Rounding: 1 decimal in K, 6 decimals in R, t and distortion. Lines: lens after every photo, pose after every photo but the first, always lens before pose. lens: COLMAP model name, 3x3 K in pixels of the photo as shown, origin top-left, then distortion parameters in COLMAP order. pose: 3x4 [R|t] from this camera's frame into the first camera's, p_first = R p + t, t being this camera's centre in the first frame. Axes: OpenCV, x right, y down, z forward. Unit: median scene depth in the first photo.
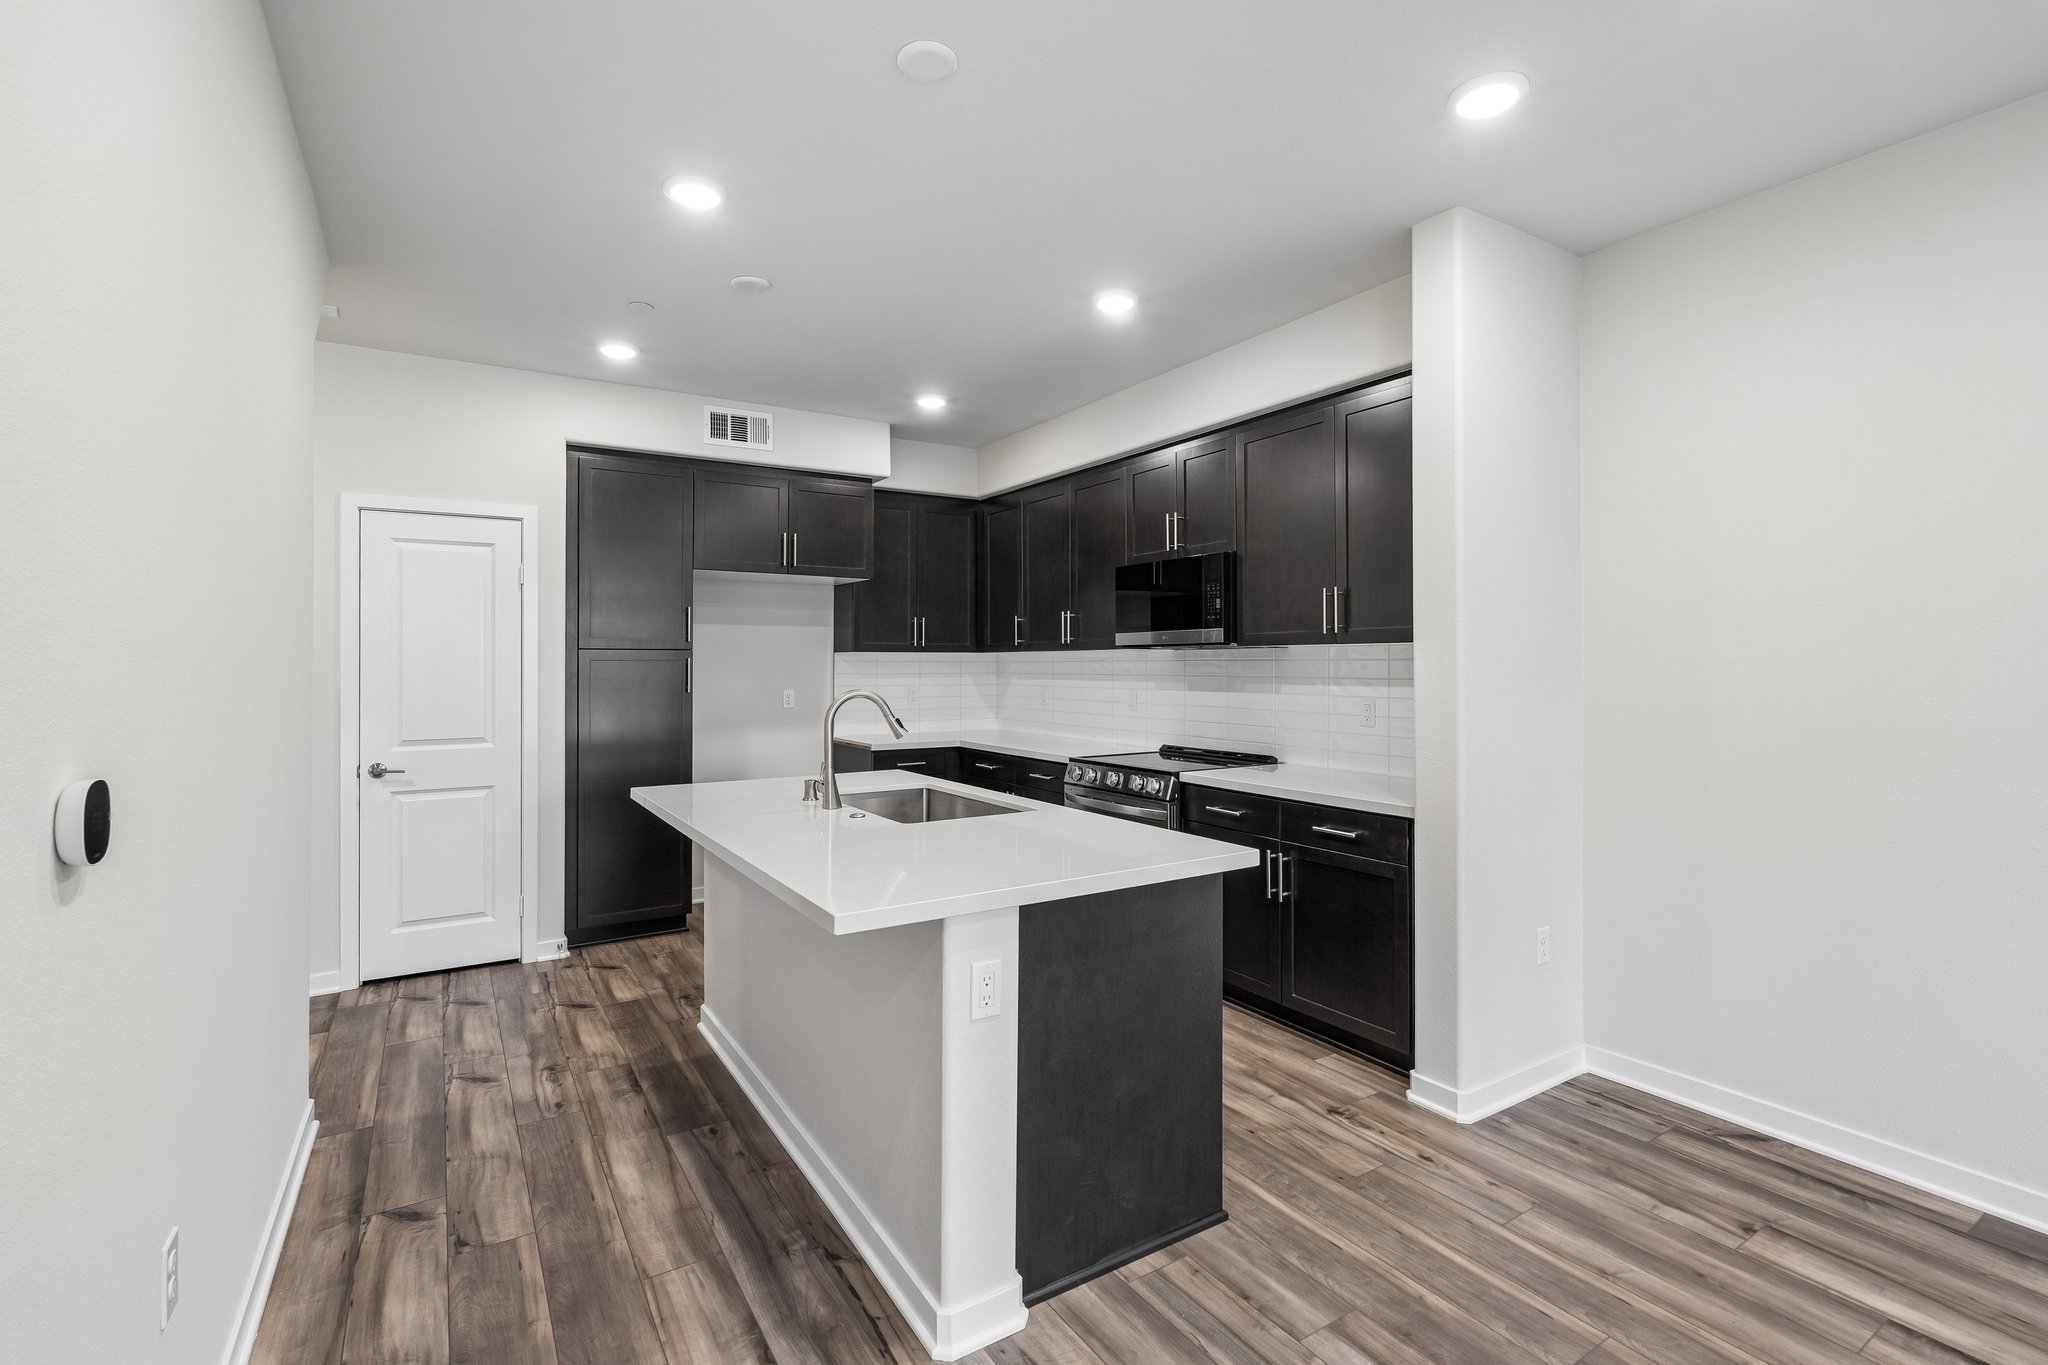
lens RADIAL K [[923.7, 0, 1023.7], [0, 923.7, 658.0], [0, 0, 1]] dist [-0.001290, -0.000023]
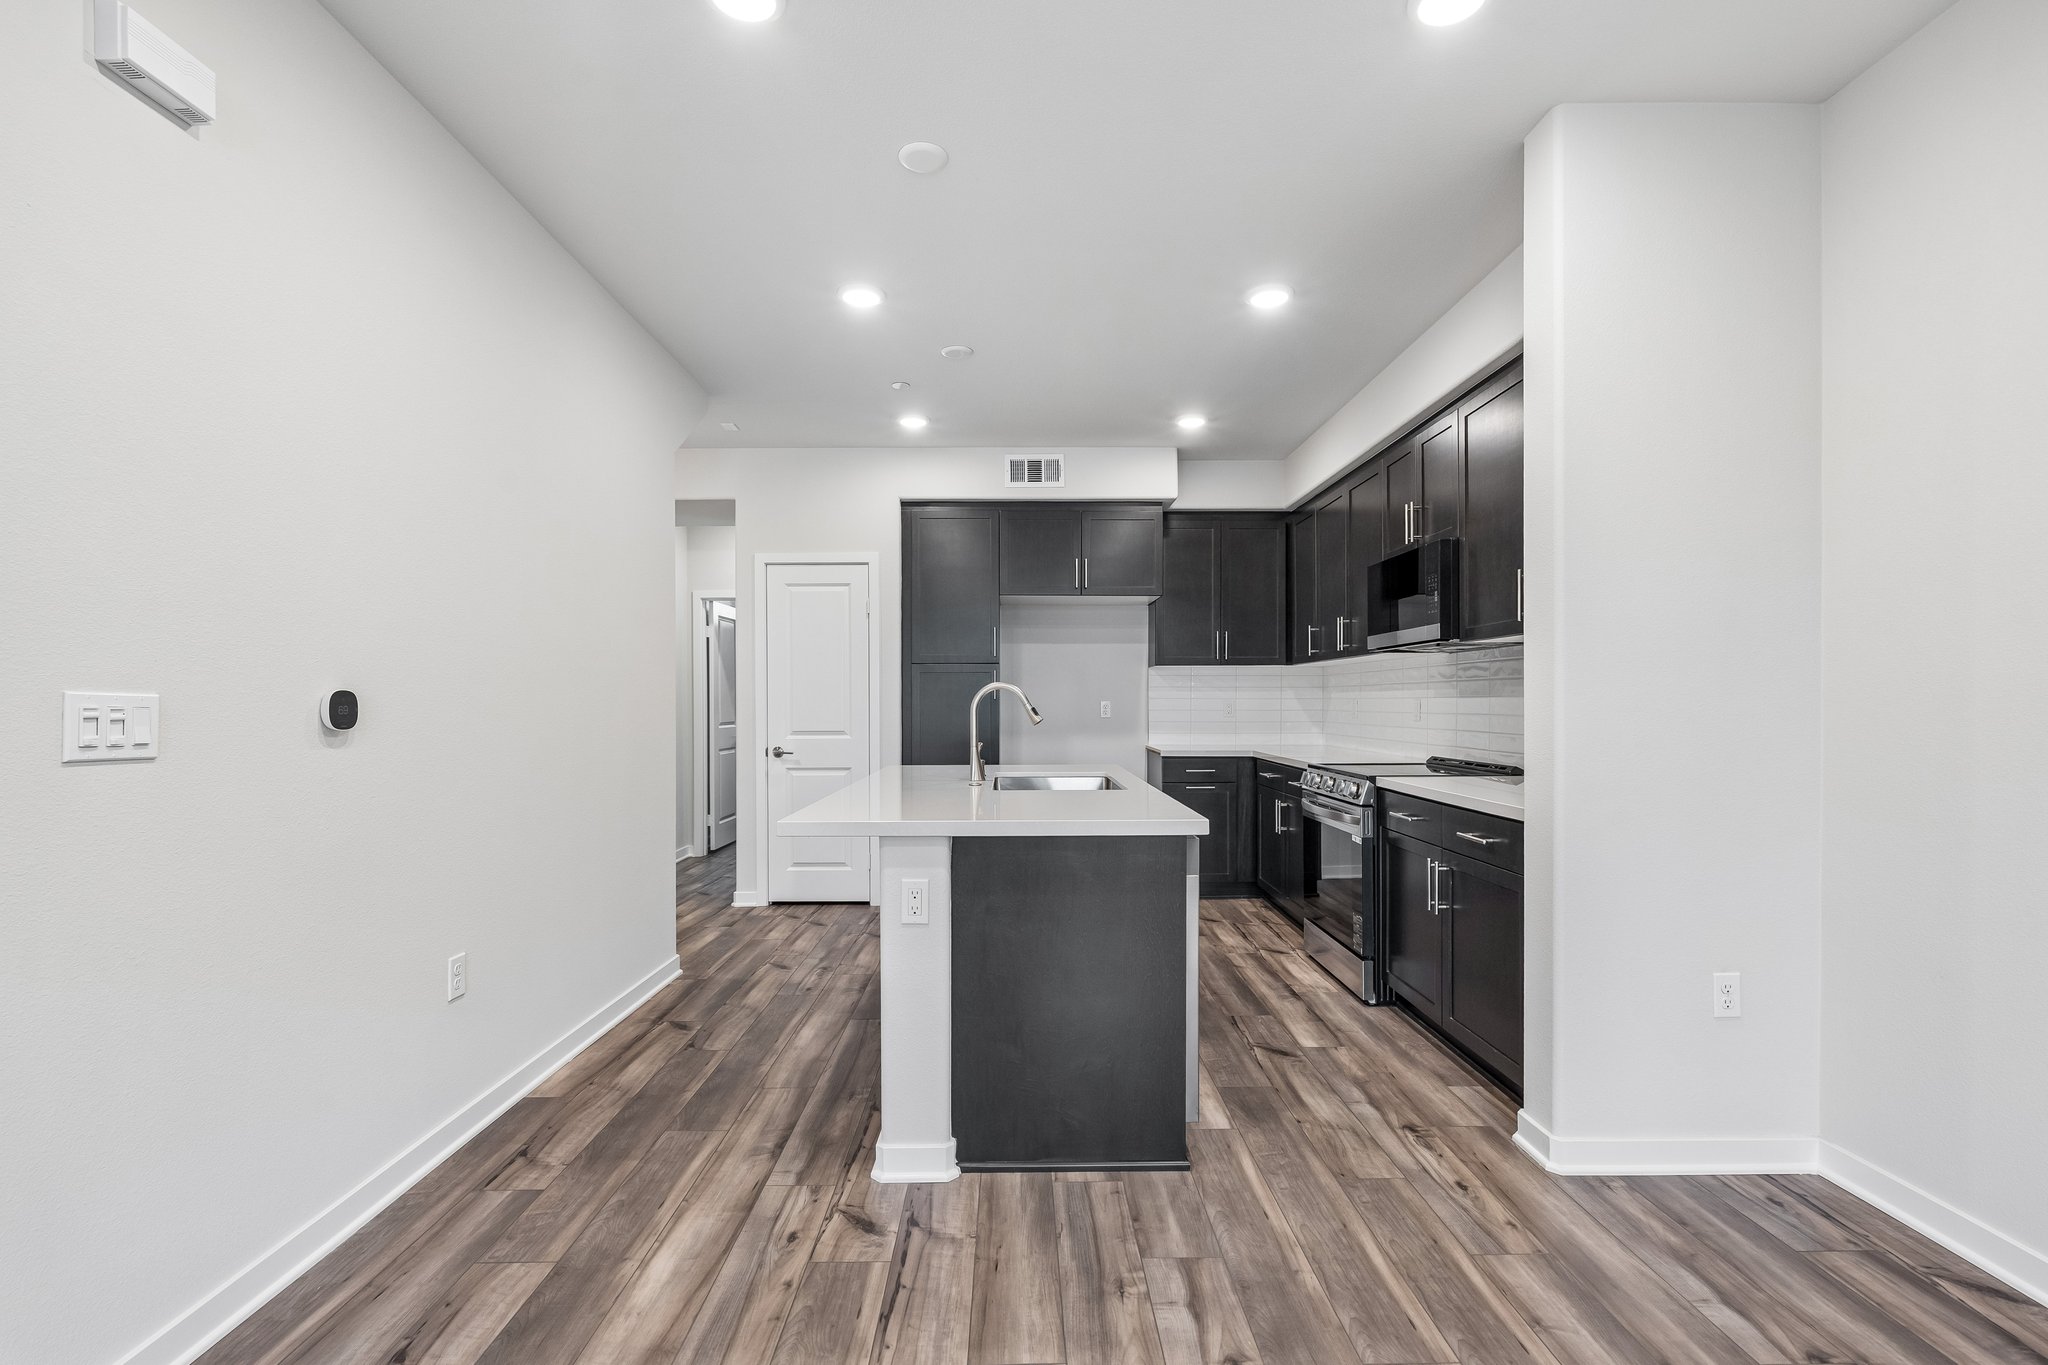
lens RADIAL K [[926.6, 0, 1029.2], [0, 926.6, 705.1], [0, 0, 1]] dist [-0.000838, 0.000334]
pose [[0.853168, 0.001930, -0.521633, 0.491551], [0.004570, 0.999927, 0.011175, 0.052325], [0.521617, -0.011918, 0.853097, 0.008282]]
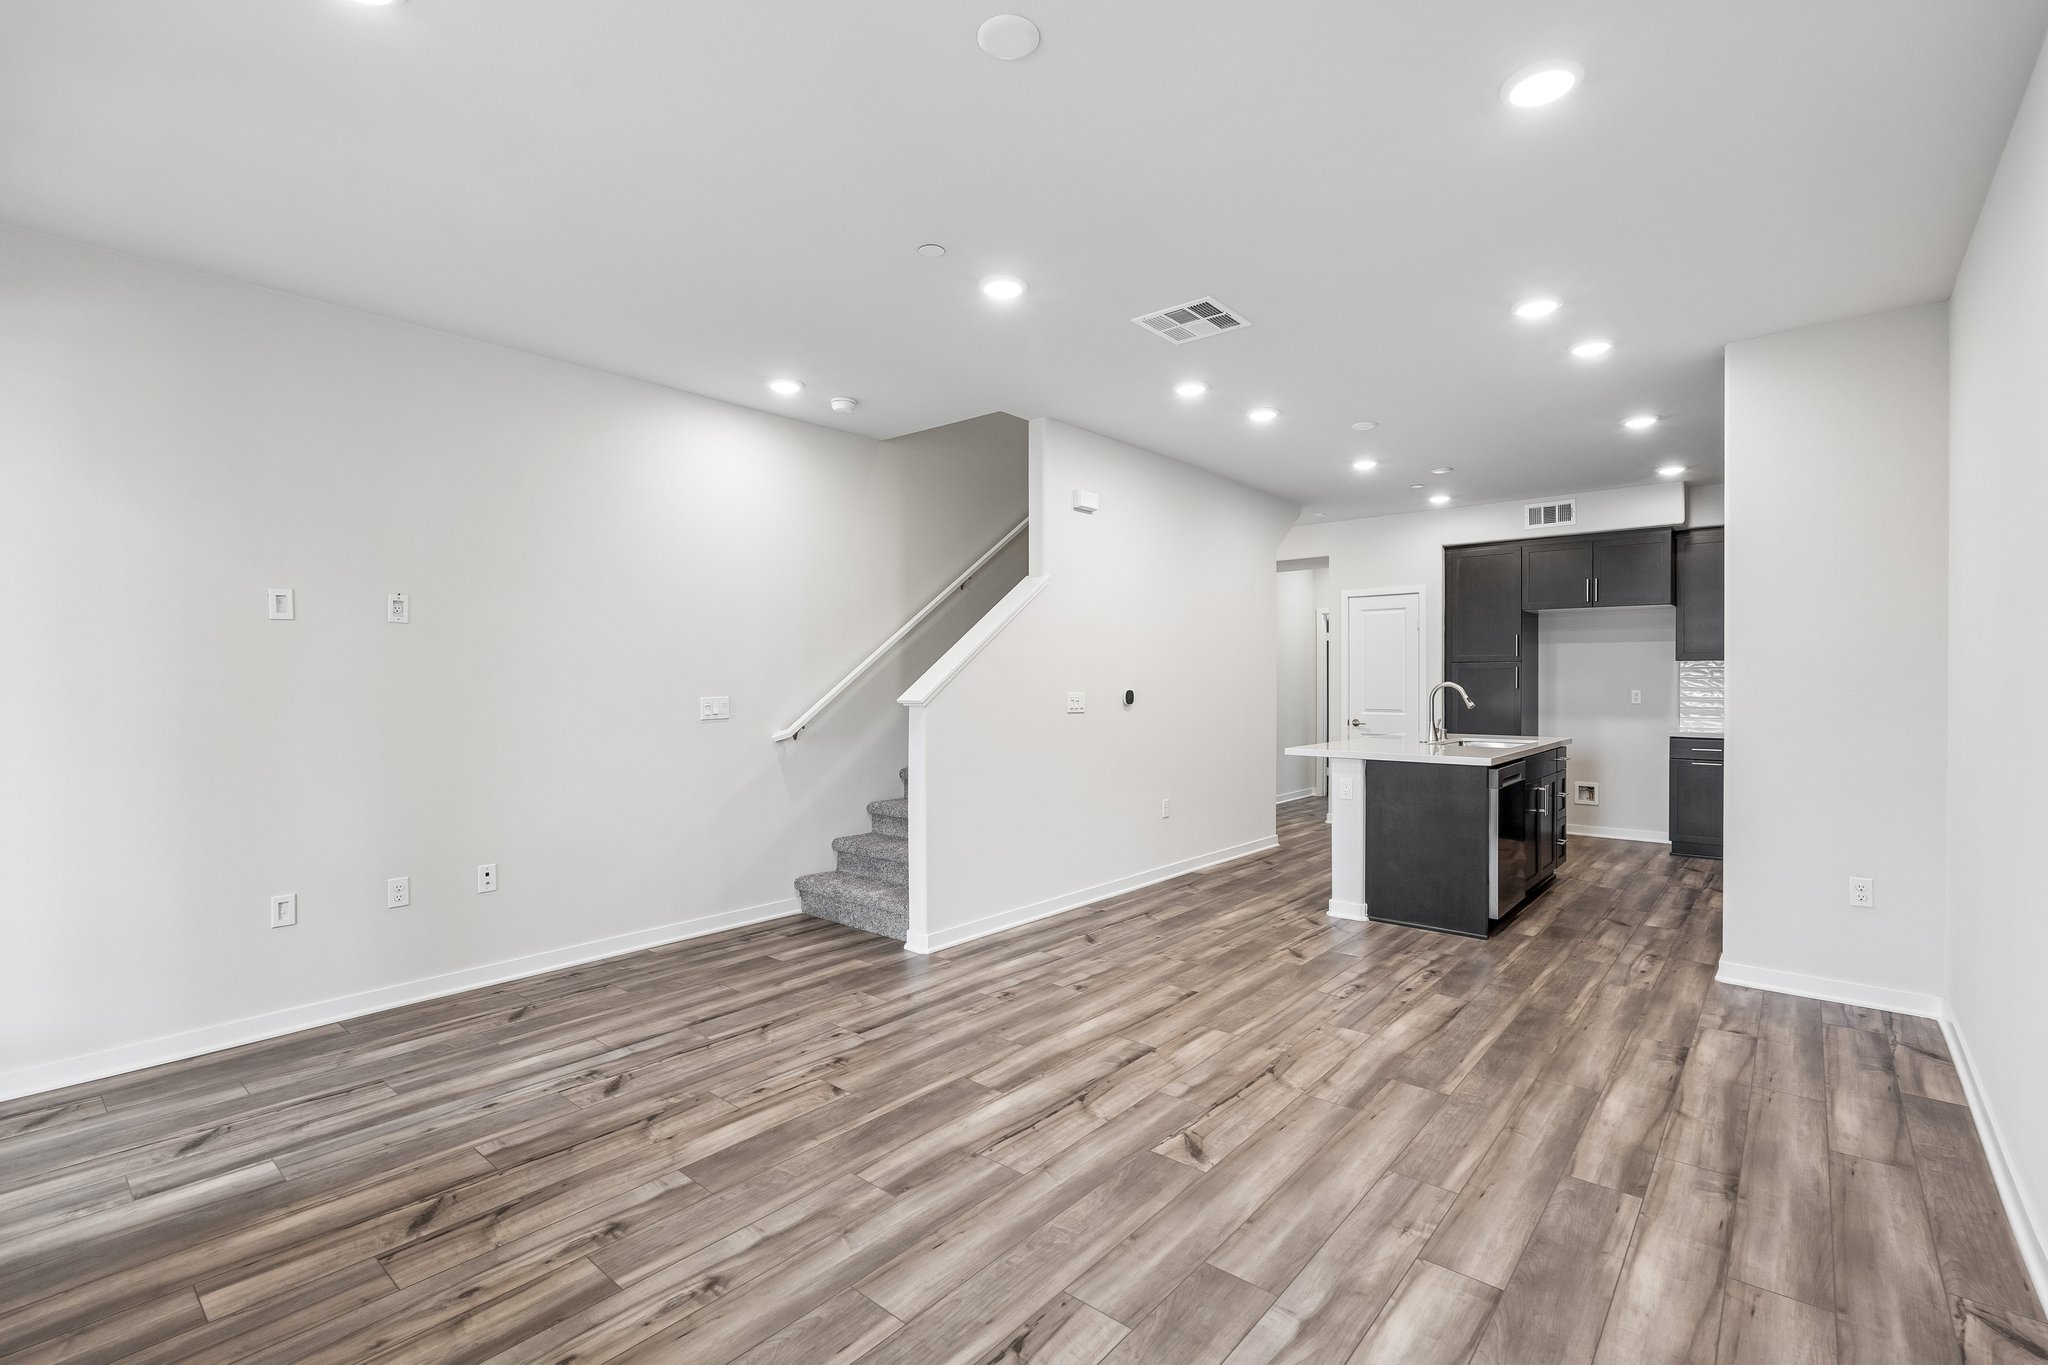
lens RADIAL K [[931.9, 0, 1032.1], [0, 931.9, 678.9], [0, 0, 1]] dist [-0.001747, -0.000249]
pose [[0.305057, 0.002136, -0.952332, 1.496636], [0.007626, 0.999960, 0.004686, 0.011283], [0.952303, -0.008692, 0.305029, -0.462611]]
